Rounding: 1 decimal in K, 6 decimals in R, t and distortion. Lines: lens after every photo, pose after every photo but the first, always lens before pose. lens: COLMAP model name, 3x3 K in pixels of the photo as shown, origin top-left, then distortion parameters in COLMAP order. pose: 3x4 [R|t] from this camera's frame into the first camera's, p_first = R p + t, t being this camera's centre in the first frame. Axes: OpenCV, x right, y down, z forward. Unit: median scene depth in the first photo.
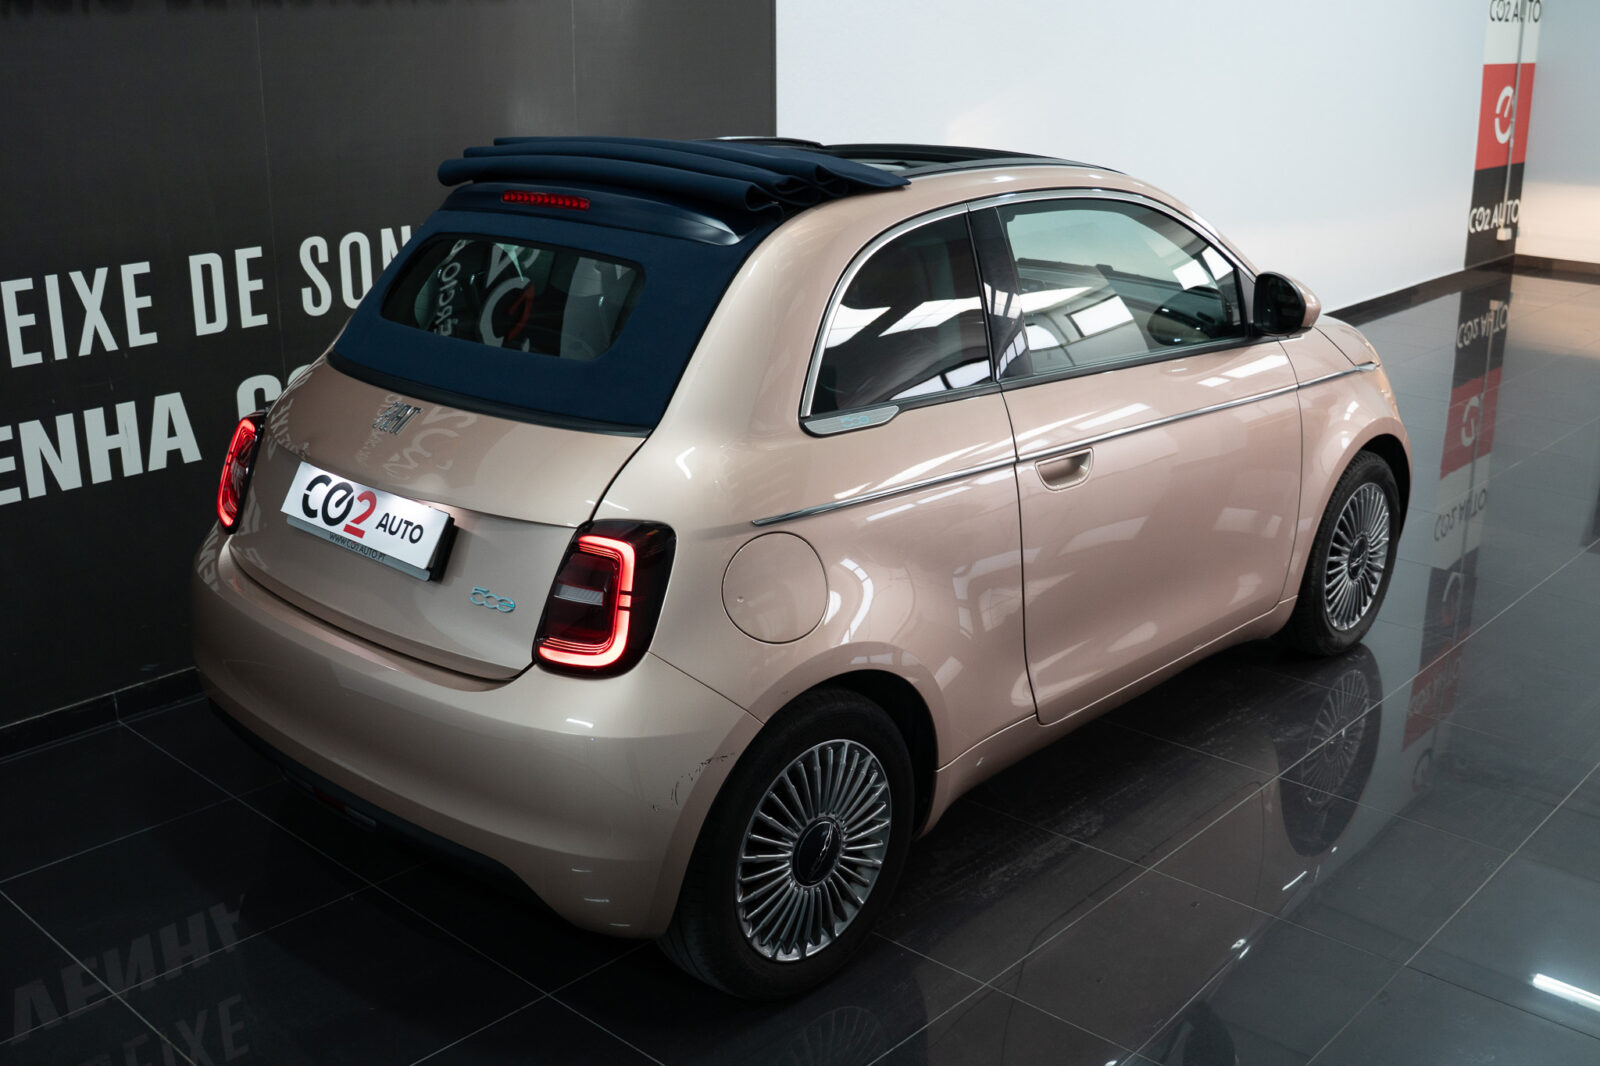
lens RADIAL K [[1644.9, 0, 800.0], [0, 1644.9, 533.0], [0, 0, 1]] dist [-0.136153, 0.021452]
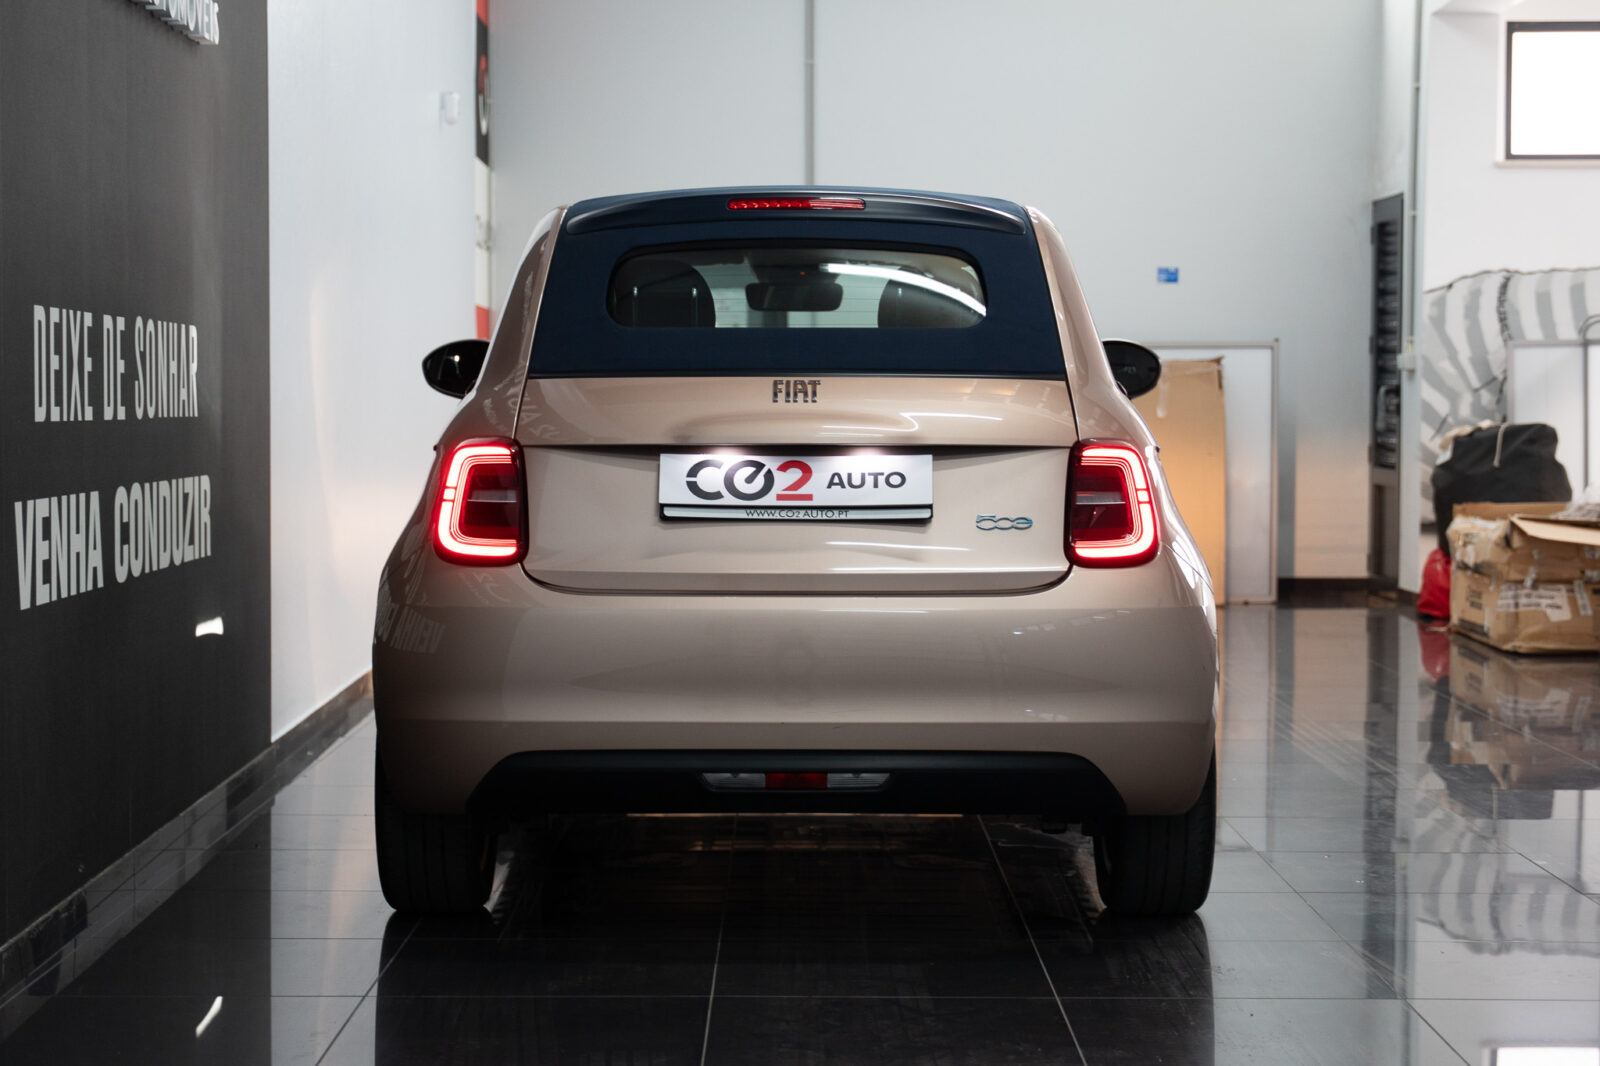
lens RADIAL K [[3206.4, 0, 800.0], [0, 3206.4, 533.0], [0, 0, 1]] dist [0.042316, 0.126470]
pose [[0.730727, -0.026383, 0.682160, -1.227297], [0.208604, 0.960087, -0.186324, 0.293921], [-0.650018, 0.278453, 0.707065, -0.286911]]
